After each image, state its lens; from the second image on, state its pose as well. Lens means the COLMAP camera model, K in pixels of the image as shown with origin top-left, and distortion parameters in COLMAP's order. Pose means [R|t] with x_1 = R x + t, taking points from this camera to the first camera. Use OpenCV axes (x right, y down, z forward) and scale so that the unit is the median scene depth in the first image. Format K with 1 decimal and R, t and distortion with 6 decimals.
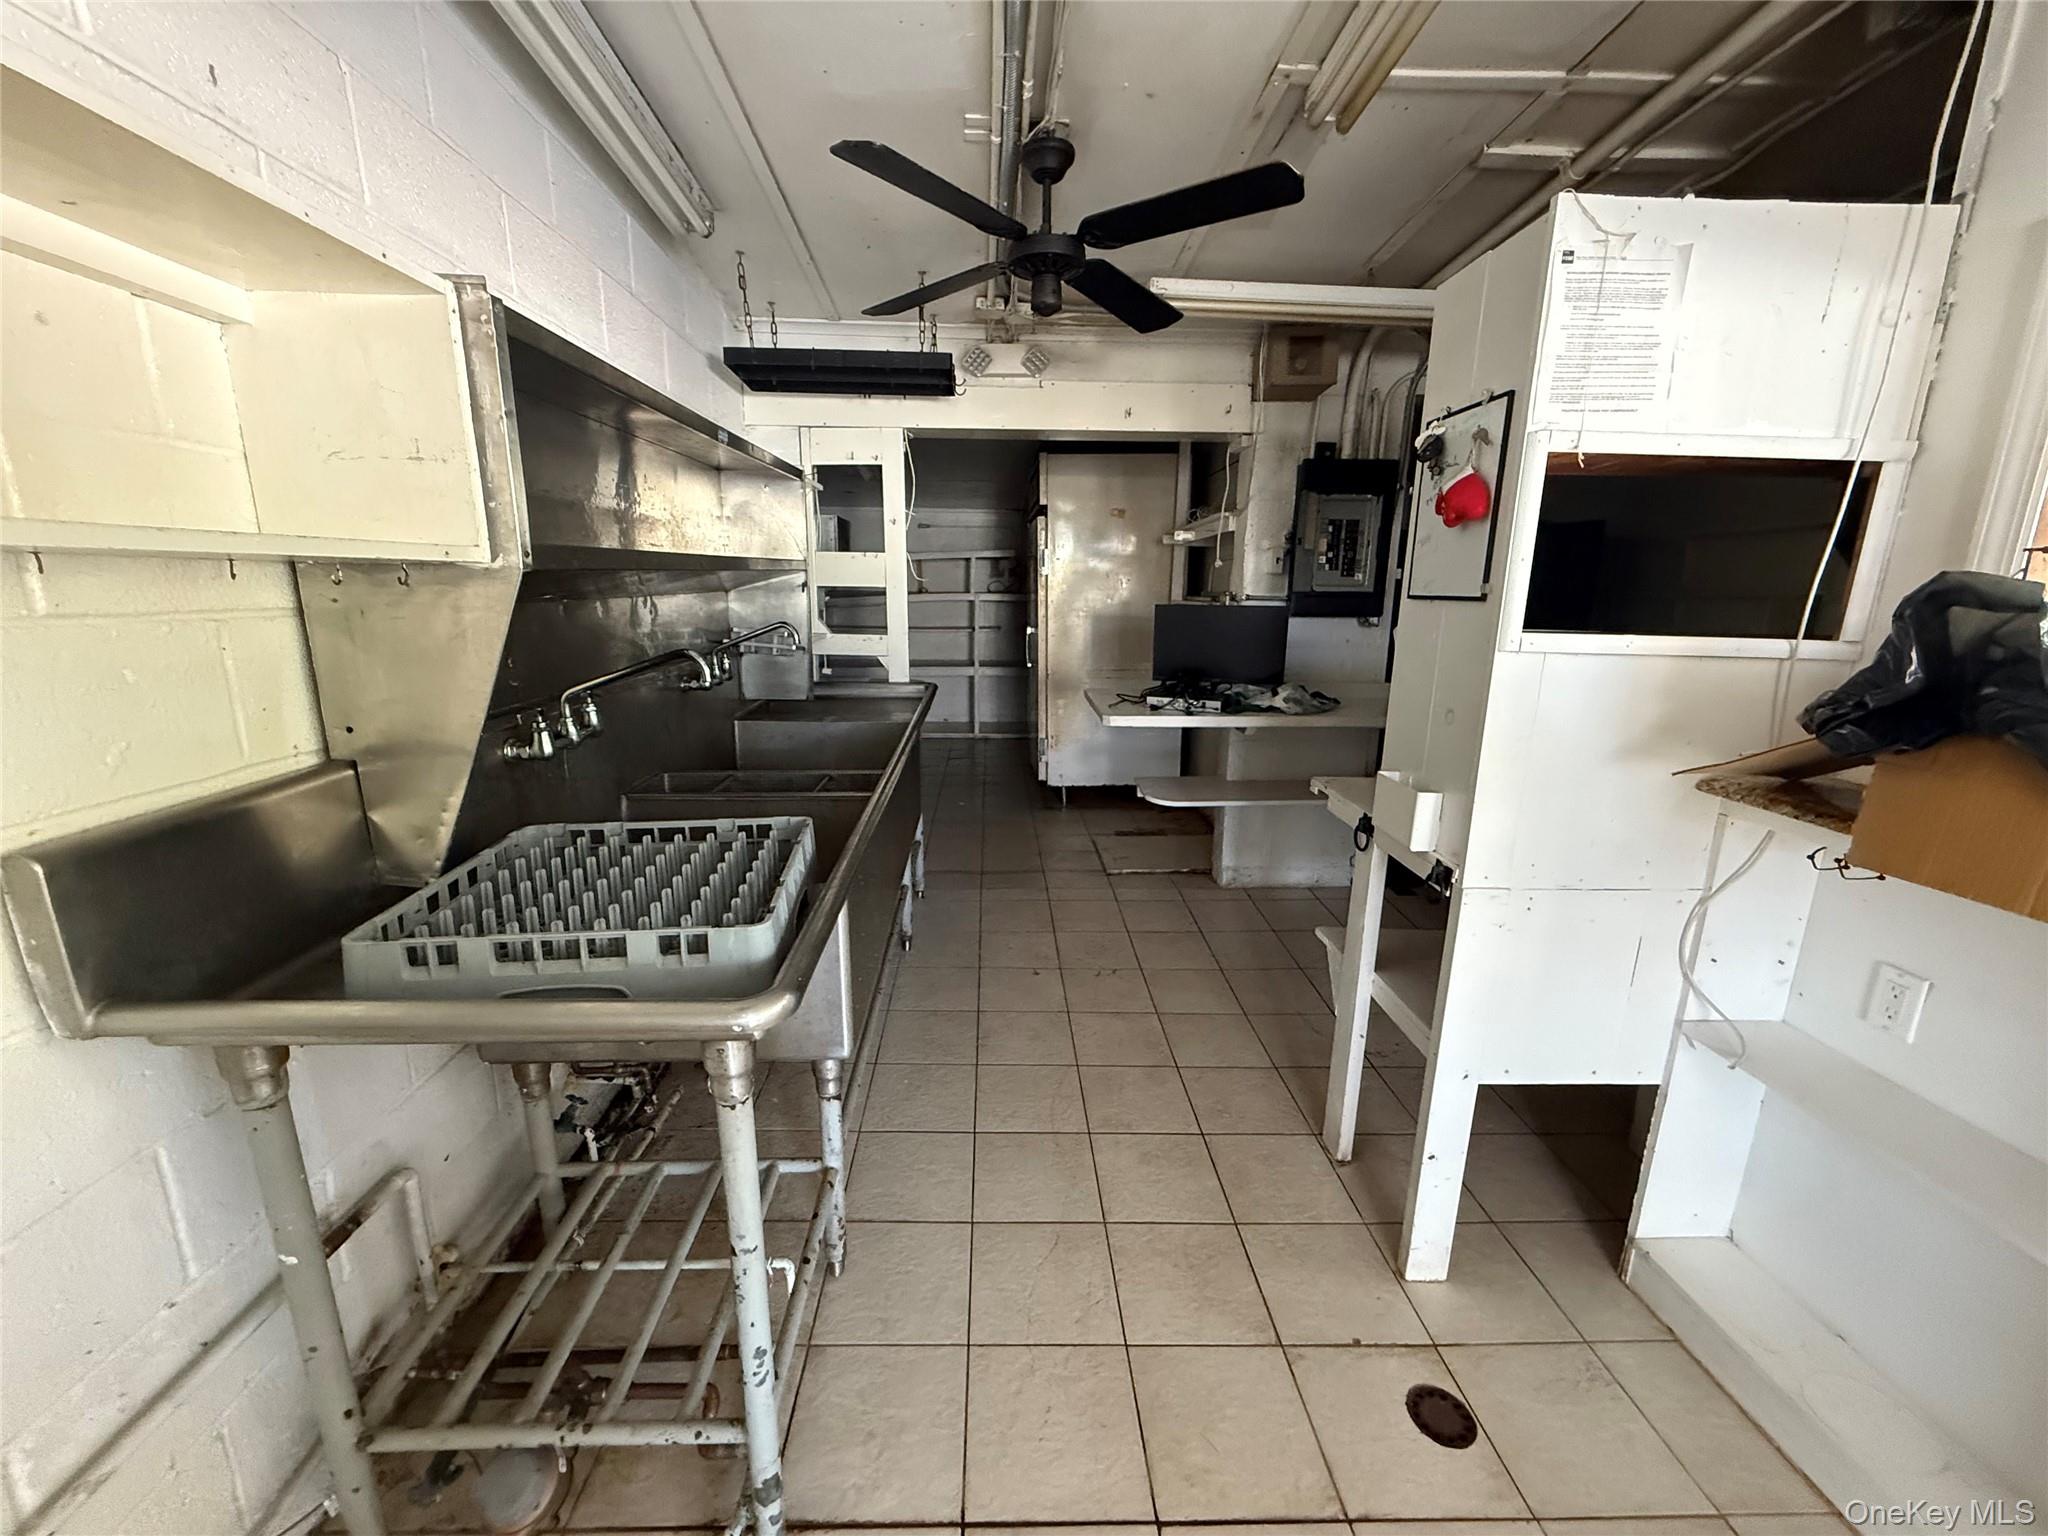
lens RADIAL K [[813.2, 0, 1017.8], [0, 813.2, 768.5], [0, 0, 1]] dist [0.004027, -0.000689]
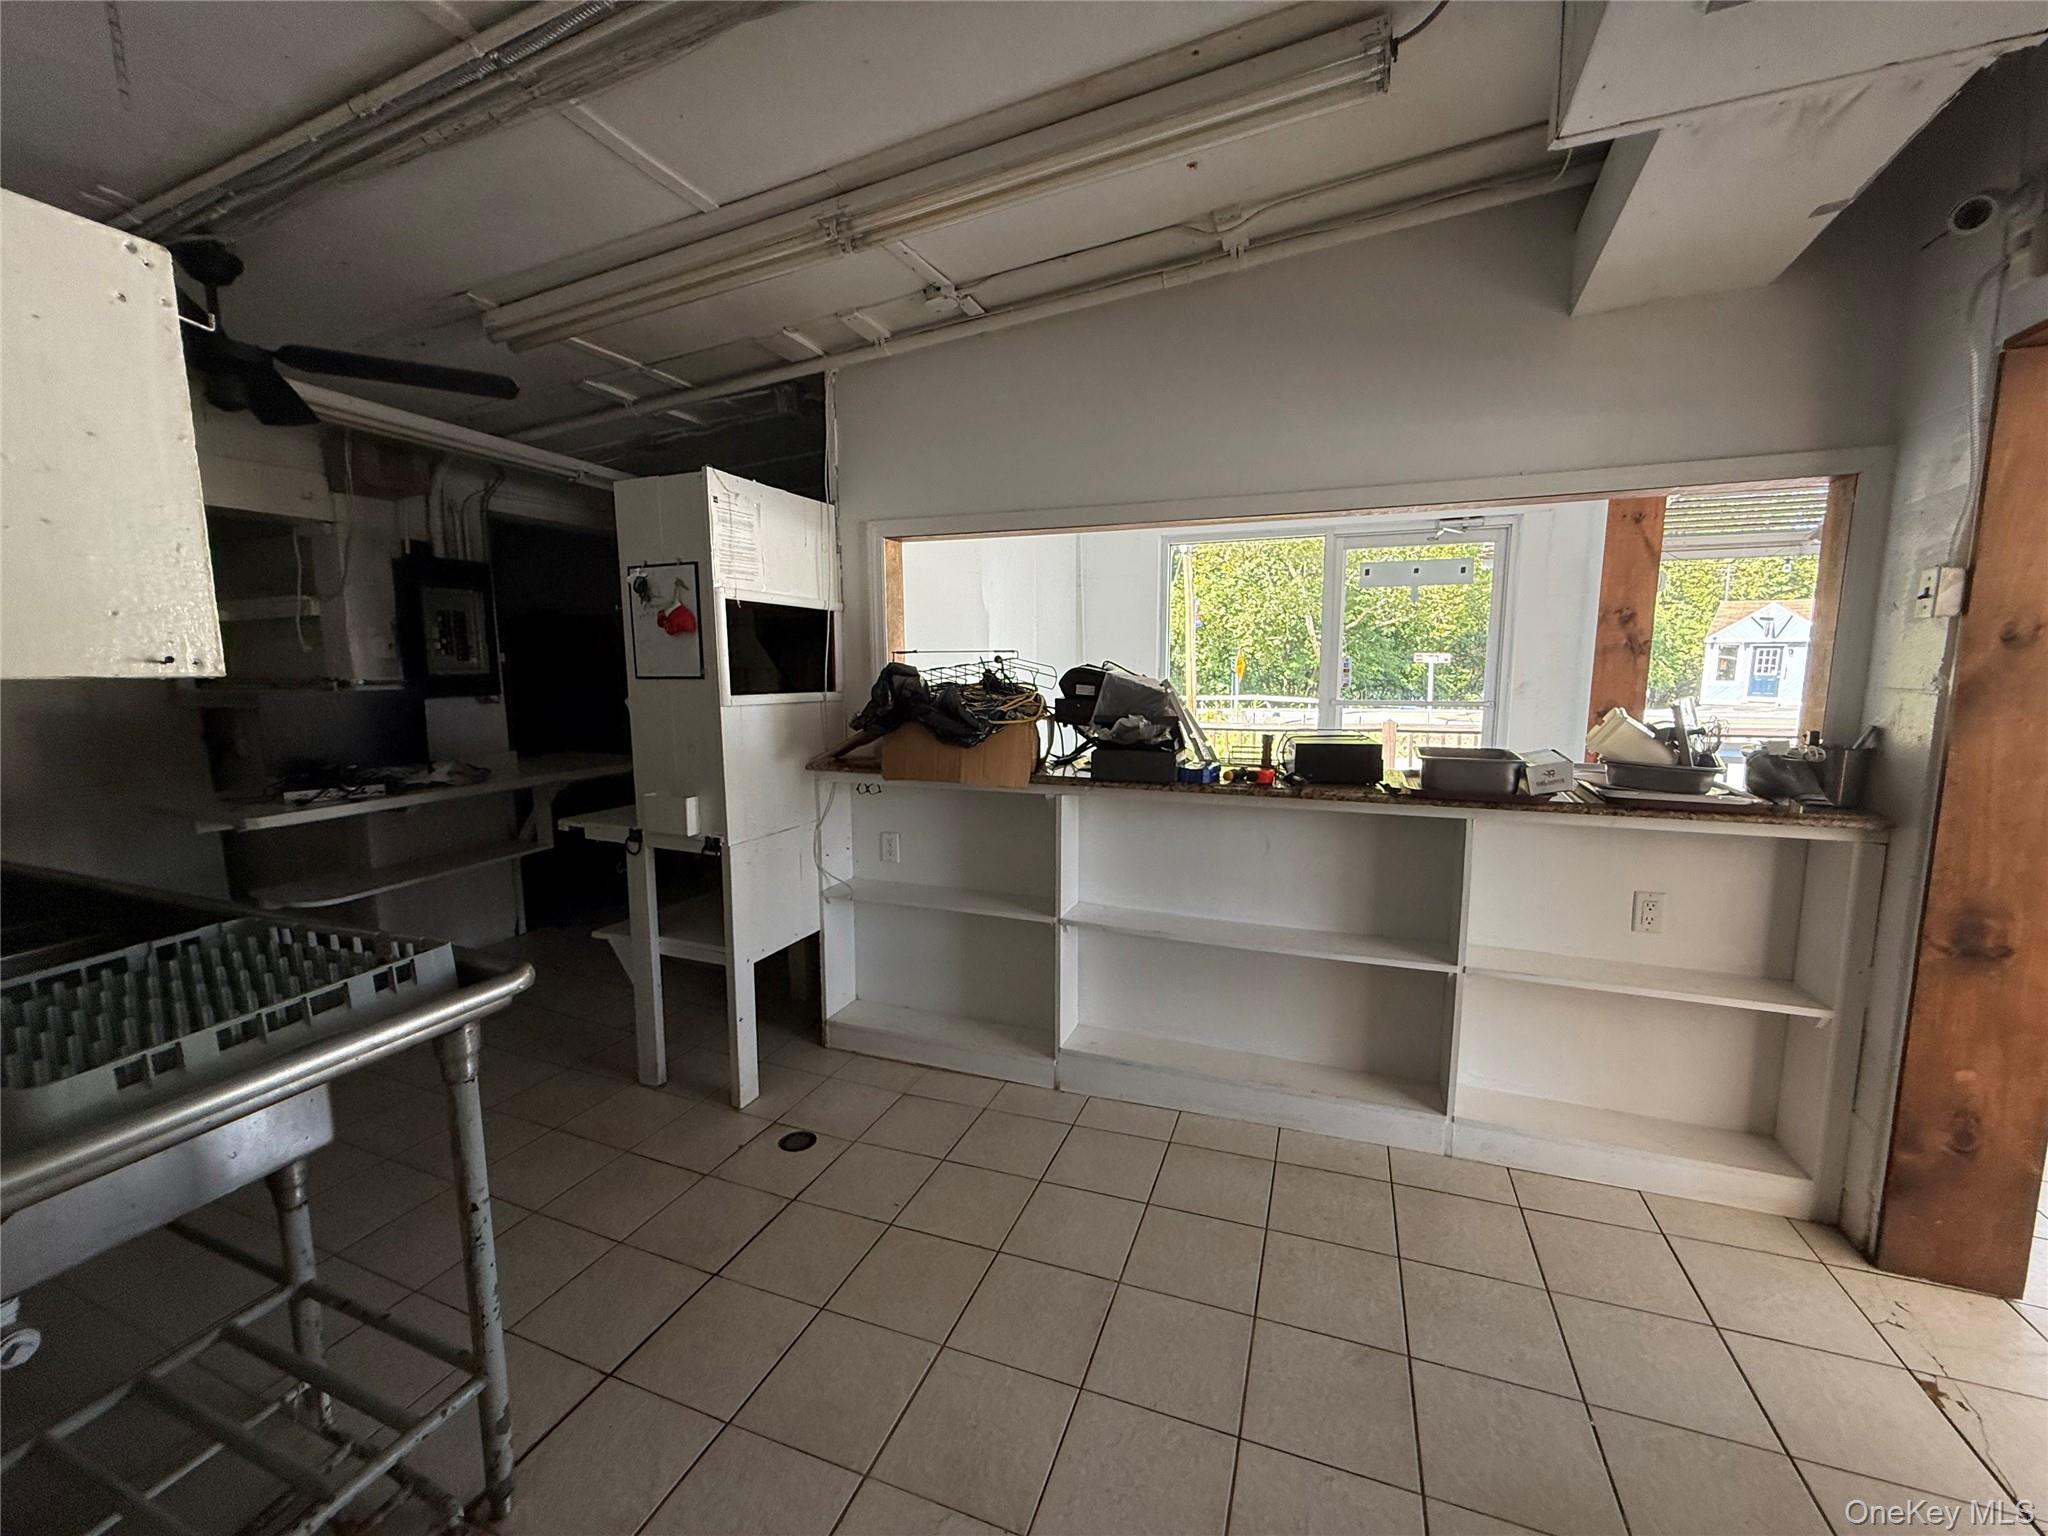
lens RADIAL K [[815.6, 0, 1017.8], [0, 815.6, 769.3], [0, 0, 1]] dist [0.002673, -0.000118]
pose [[0.398861, -0.134954, 0.907026, -0.695242], [0.213821, 0.975534, 0.051120, 0.031323], [-0.891734, 0.173552, 0.417959, -0.253898]]
